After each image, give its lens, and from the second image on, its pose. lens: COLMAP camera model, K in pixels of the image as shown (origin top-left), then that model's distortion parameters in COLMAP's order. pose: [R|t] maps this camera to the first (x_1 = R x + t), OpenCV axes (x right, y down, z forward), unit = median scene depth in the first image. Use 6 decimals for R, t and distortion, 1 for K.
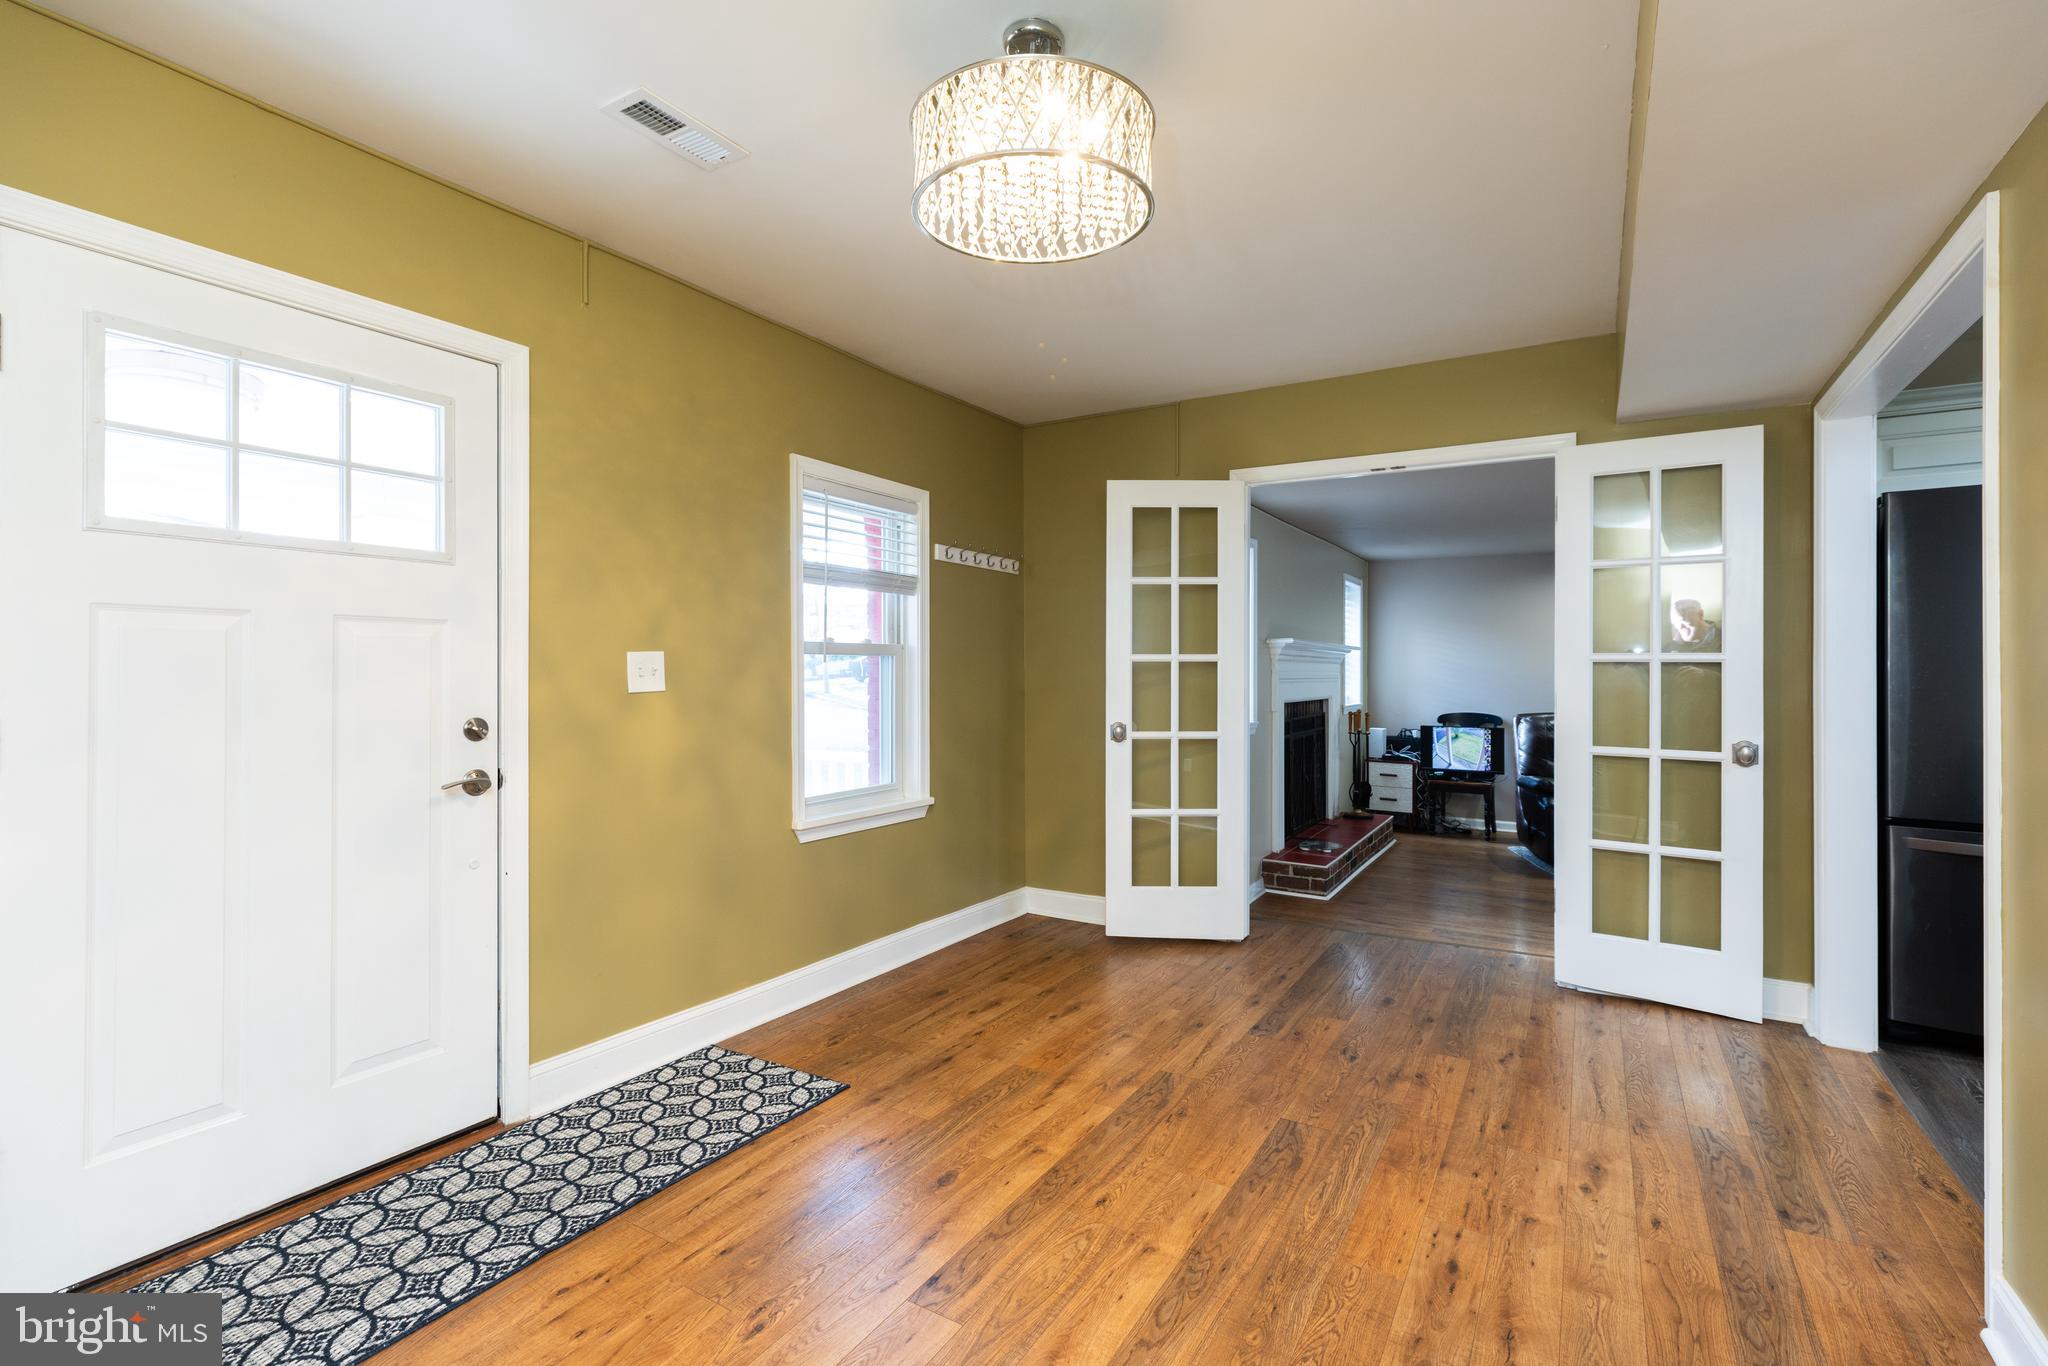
lens RADIAL K [[920.1, 0, 1026.3], [0, 920.1, 667.0], [0, 0, 1]] dist [0.004038, -0.000034]
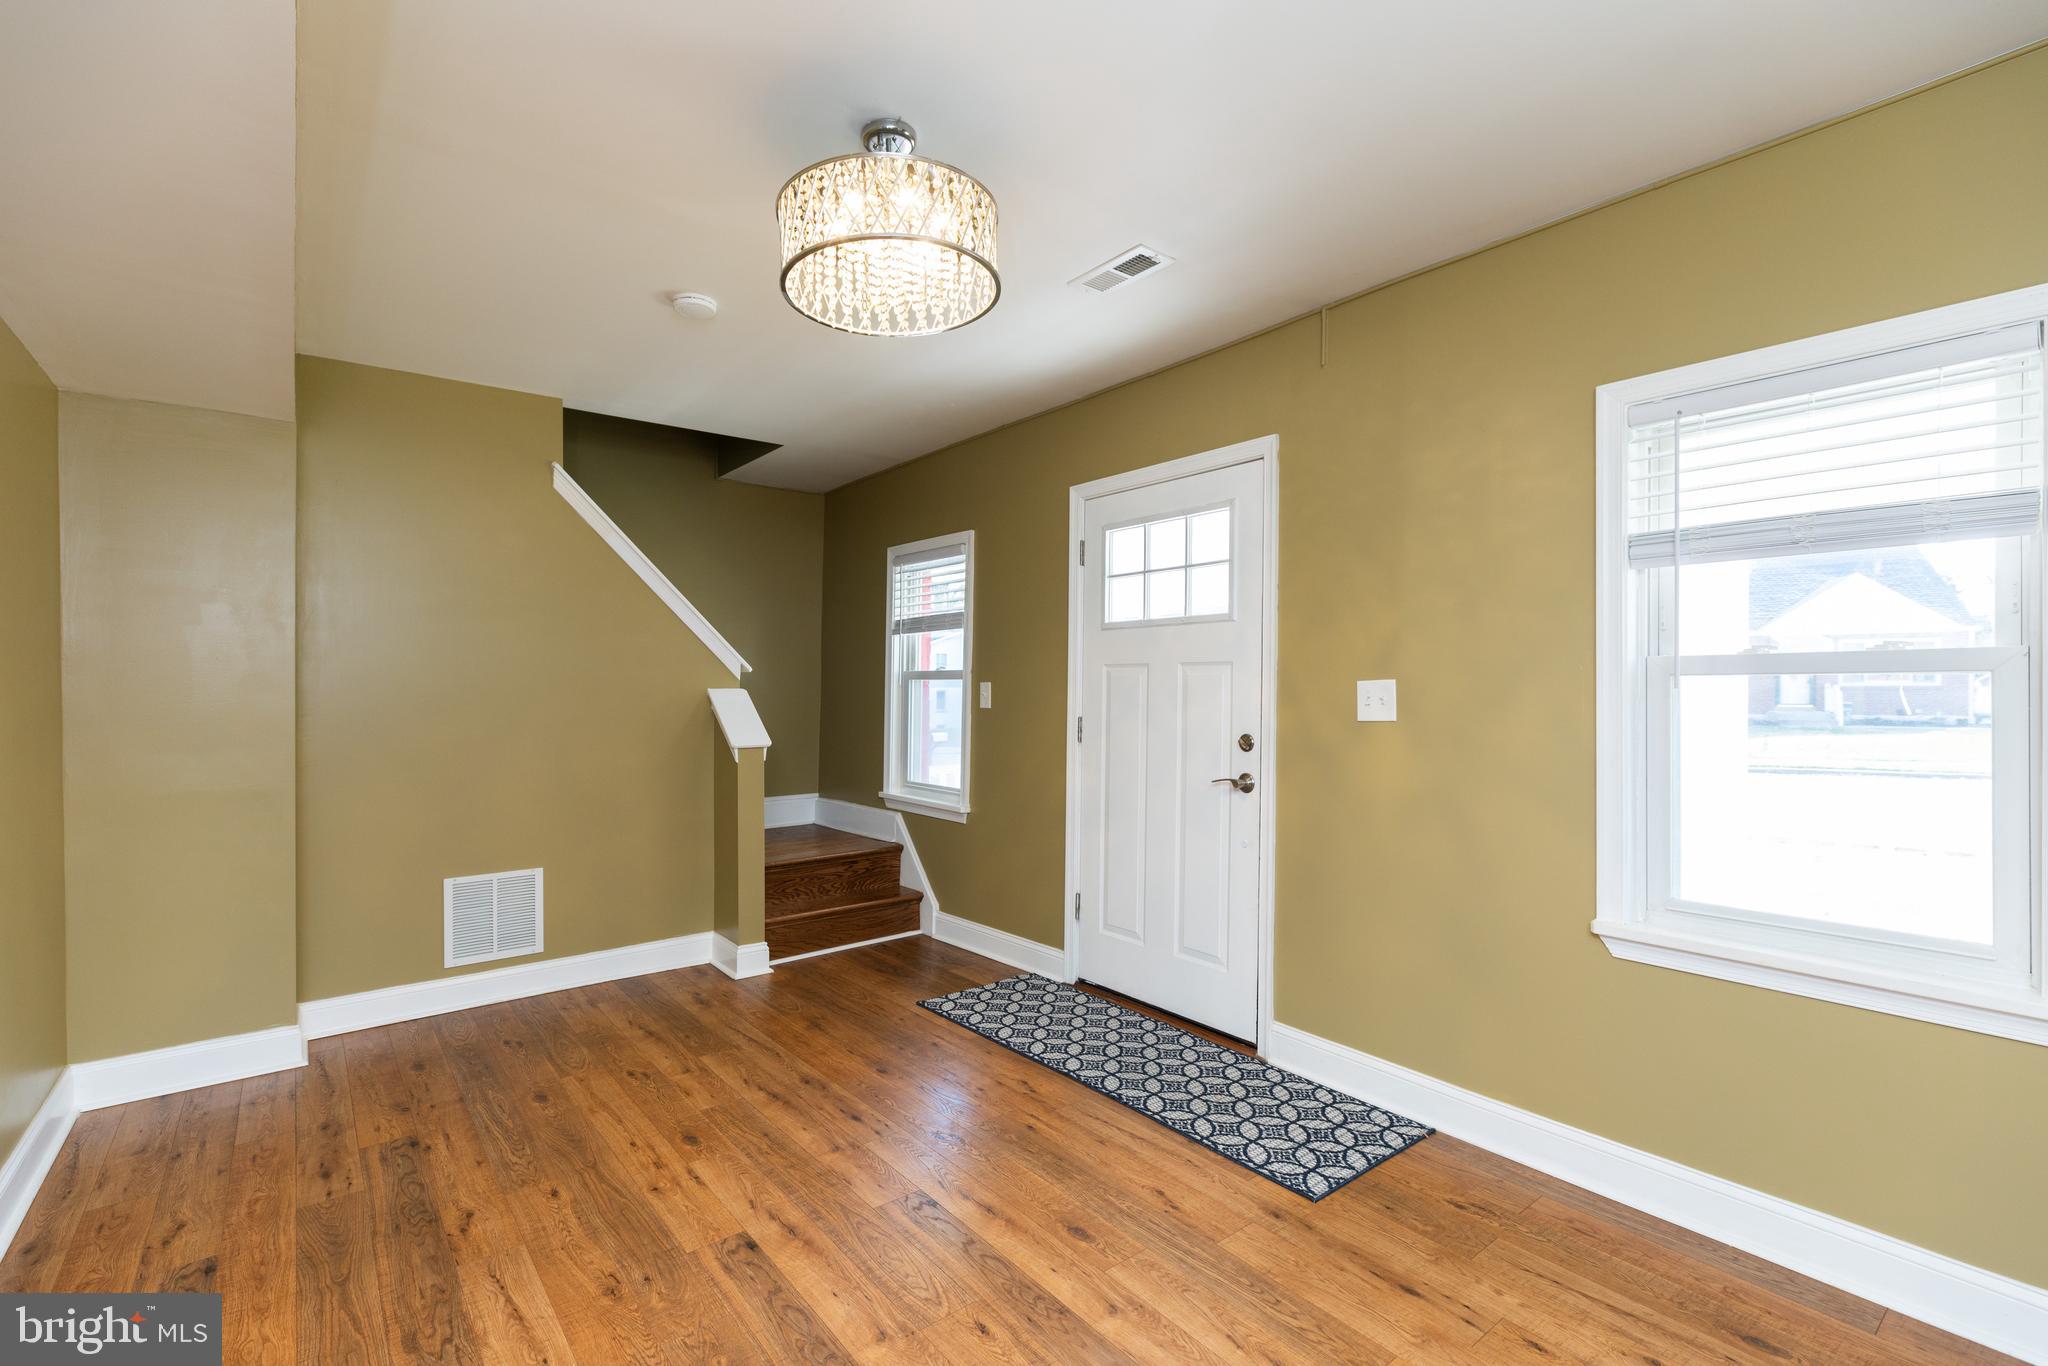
lens RADIAL K [[916.3, 0, 1024.7], [0, 916.3, 690.3], [0, 0, 1]] dist [-0.000345, -0.000241]
pose [[-0.340218, -0.001080, -0.940346, 0.654739], [0.002785, 0.999994, -0.002156, -0.004293], [0.940343, -0.003352, -0.340213, 1.006615]]
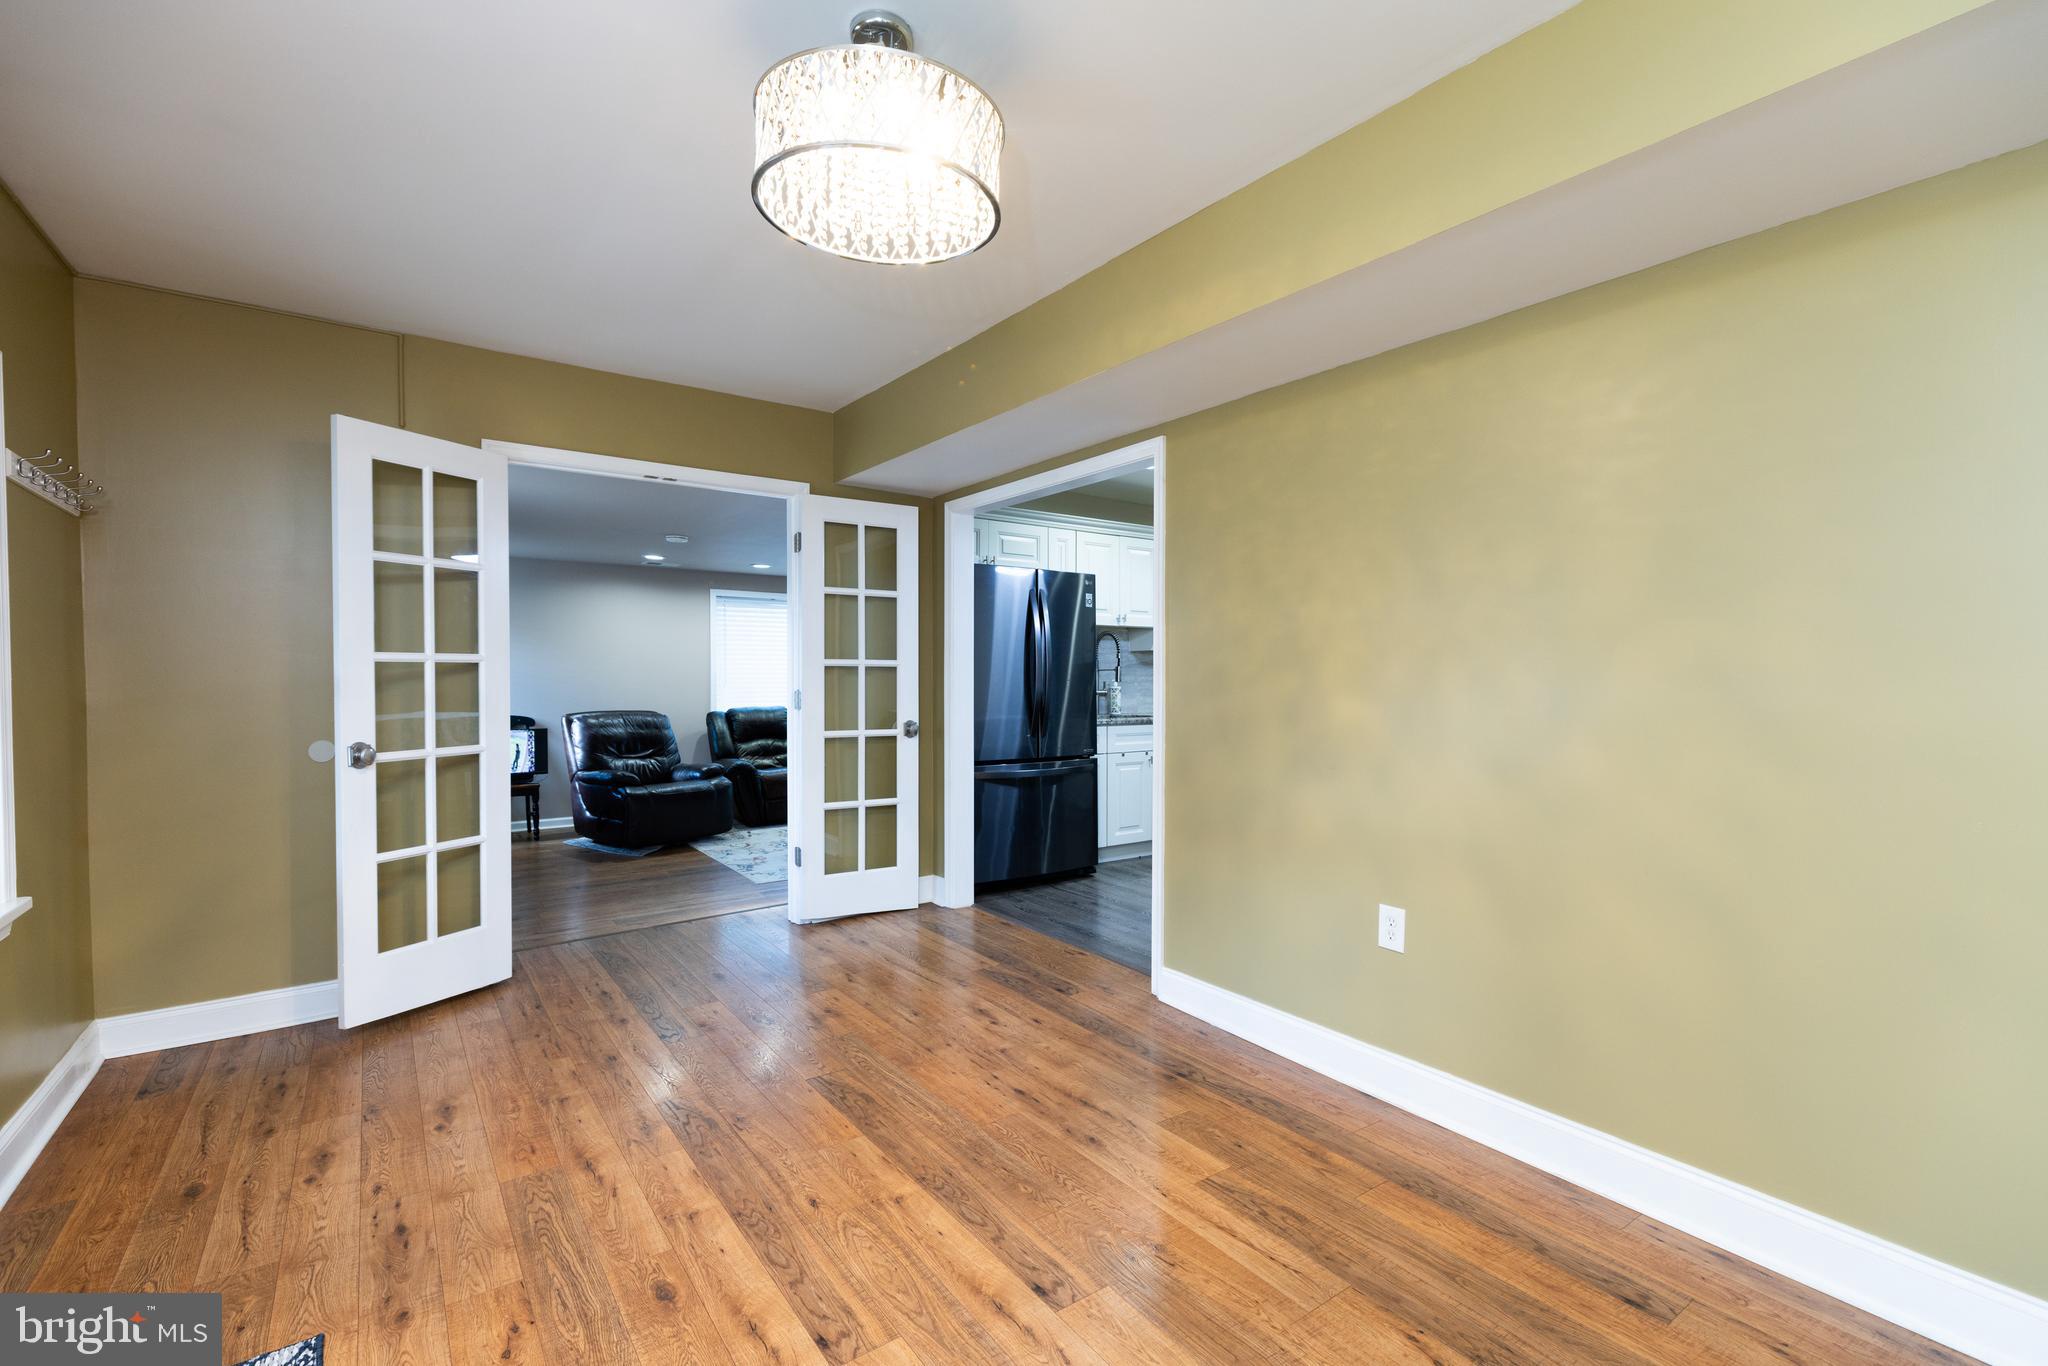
lens RADIAL K [[904.2, 0, 1030.9], [0, 904.2, 685.8], [0, 0, 1]] dist [0.000069, 0.000074]
pose [[0.380437, -0.014435, 0.924694, -0.555090], [-0.003683, 0.999847, 0.017123, -0.000447], [-0.924800, -0.009920, 0.380325, 0.313082]]
